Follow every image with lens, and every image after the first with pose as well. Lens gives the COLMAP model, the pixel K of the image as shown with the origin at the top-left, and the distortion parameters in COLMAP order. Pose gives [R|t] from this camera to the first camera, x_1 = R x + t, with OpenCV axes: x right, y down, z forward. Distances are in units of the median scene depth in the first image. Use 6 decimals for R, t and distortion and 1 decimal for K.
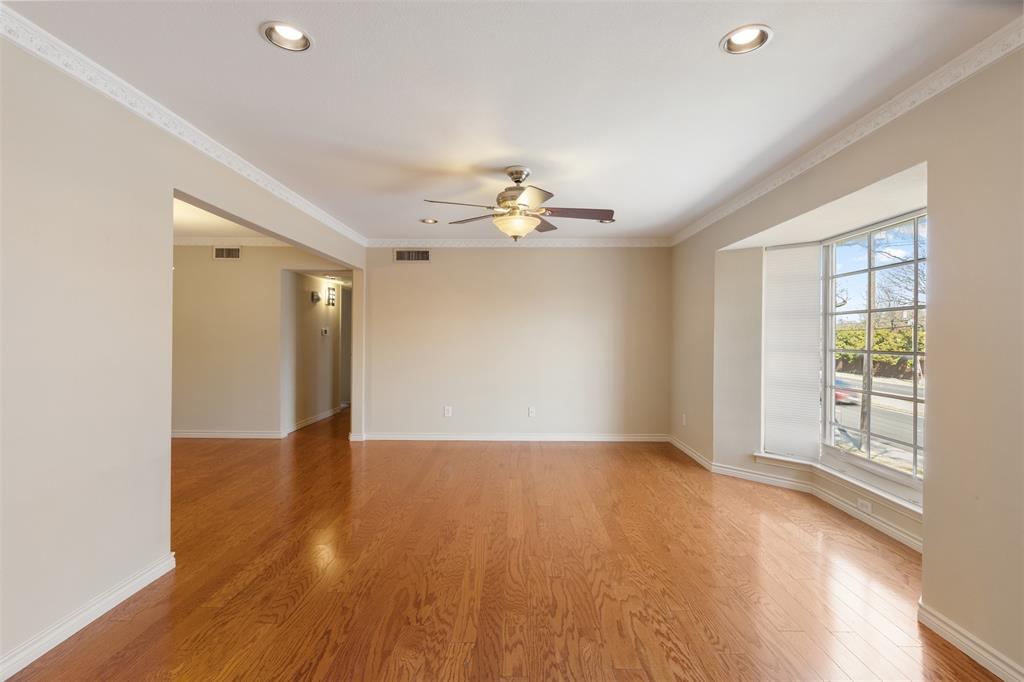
lens RADIAL K [[461.9, 0, 508.4], [0, 461.9, 335.4], [0, 0, 1]] dist [0.005098, 0.000651]
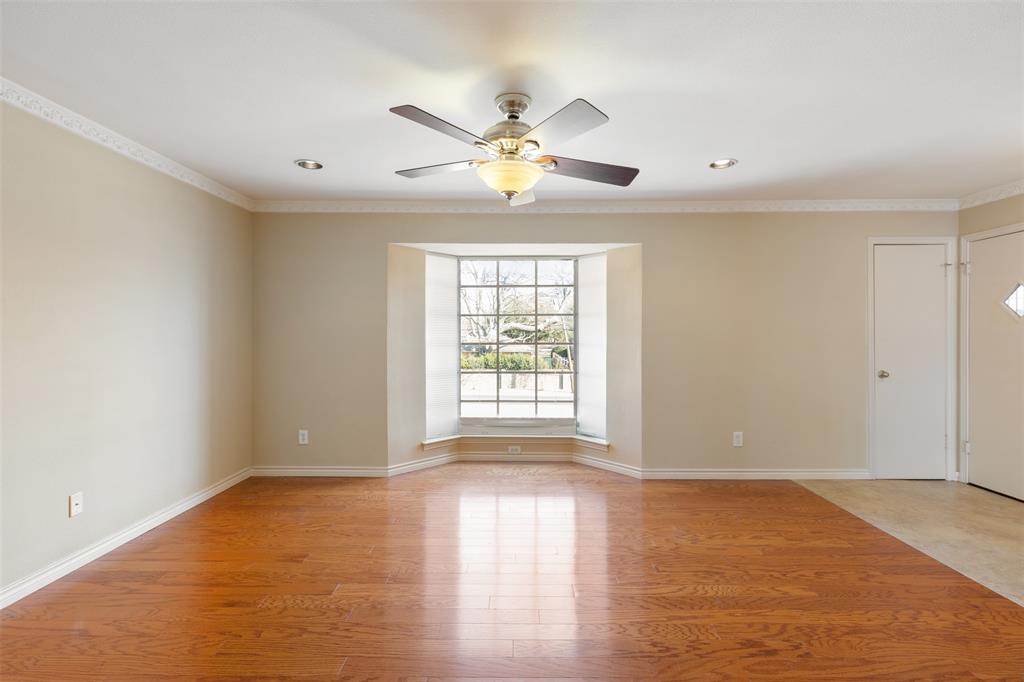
lens RADIAL K [[482.8, 0, 514.7], [0, 482.8, 337.6], [0, 0, 1]] dist [0.005735, -0.000380]
pose [[-0.010250, -0.014924, 0.999836, -0.970918], [0.001583, 0.999887, 0.014941, -0.007516], [-0.999946, 0.001736, -0.010225, 1.339809]]
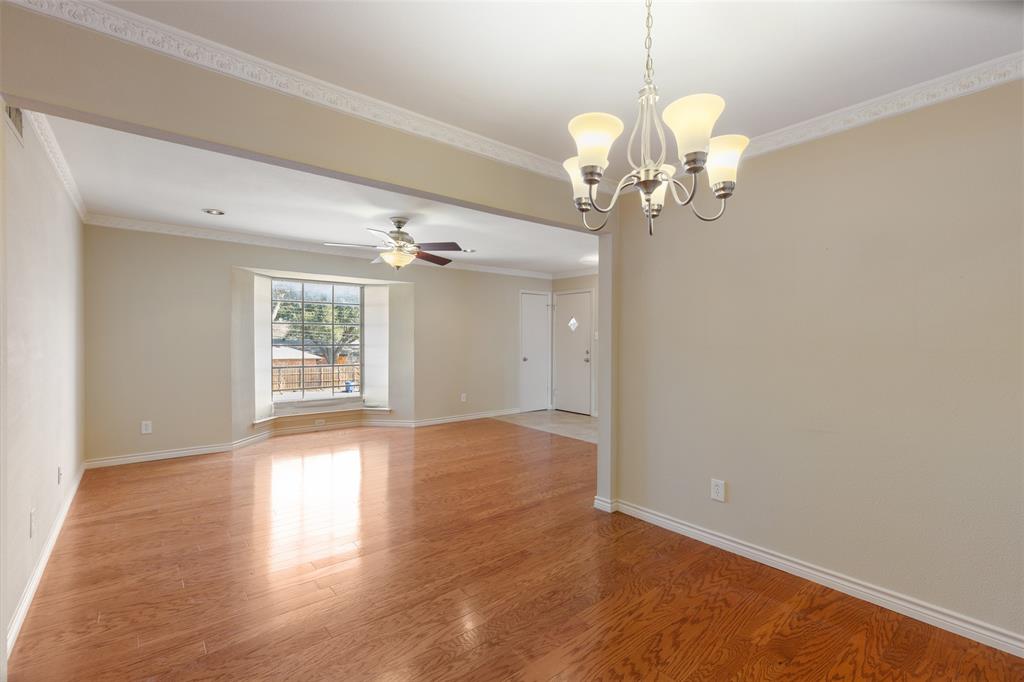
lens RADIAL K [[461.9, 0, 519.7], [0, 461.9, 340.0], [0, 0, 1]] dist [0.005098, 0.000651]
pose [[-0.657405, -0.014997, 0.753388, -1.698219], [-0.008974, 0.999887, 0.012073, -0.022923], [-0.753484, 0.001176, -0.657465, 2.192132]]
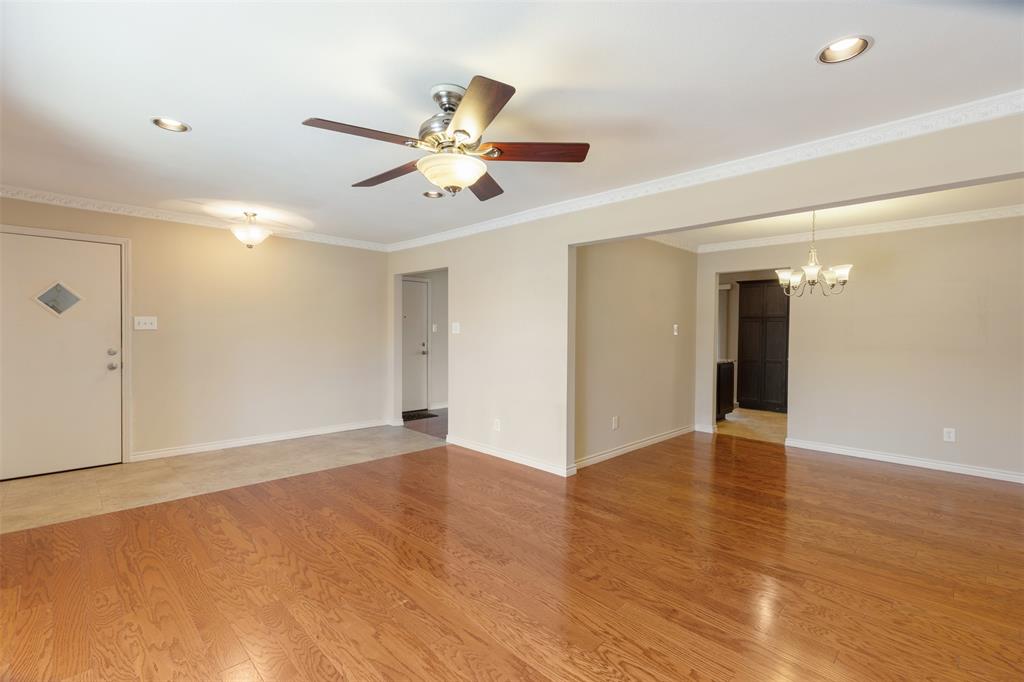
lens RADIAL K [[461.9, 0, 512.3], [0, 461.9, 337.8], [0, 0, 1]] dist [0.005098, 0.000651]
pose [[-0.694865, -0.004520, -0.719126, 0.604998], [-0.016710, 0.999812, 0.009862, -0.001967], [0.718946, 0.018869, -0.694810, 2.074980]]
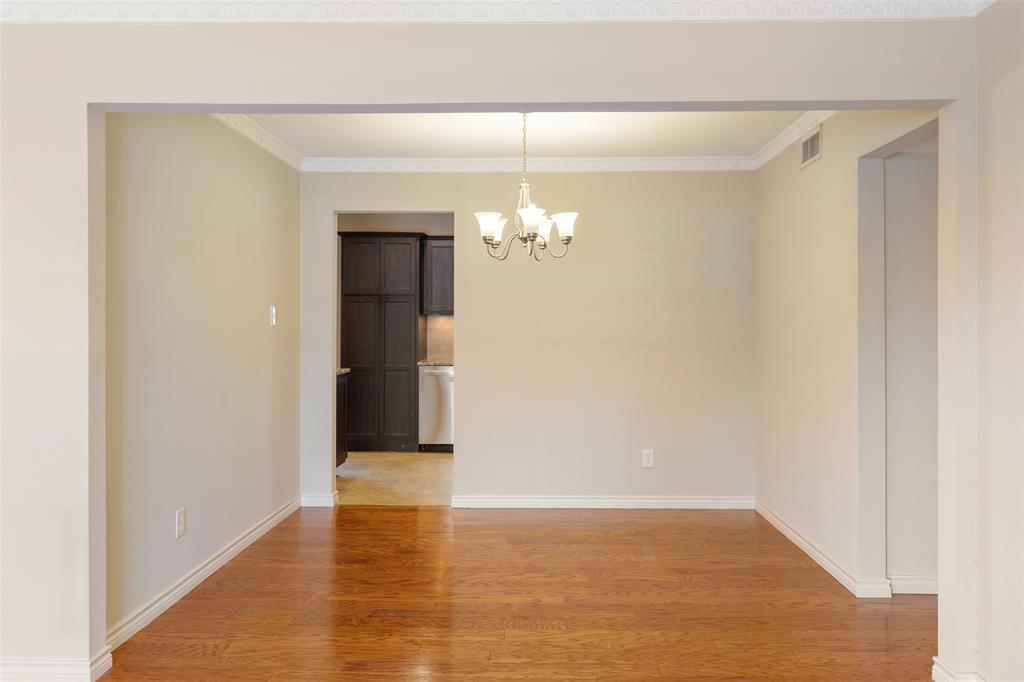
lens RADIAL K [[812.9, 0, 516.7], [0, 812.9, 336.1], [0, 0, 1]] dist [0.012199, -0.006141]
pose [[-0.007426, 0.007904, -0.999941, 0.435916], [-0.002826, 0.999965, 0.007925, 0.000017], [0.999968, 0.002885, -0.007404, 1.681916]]
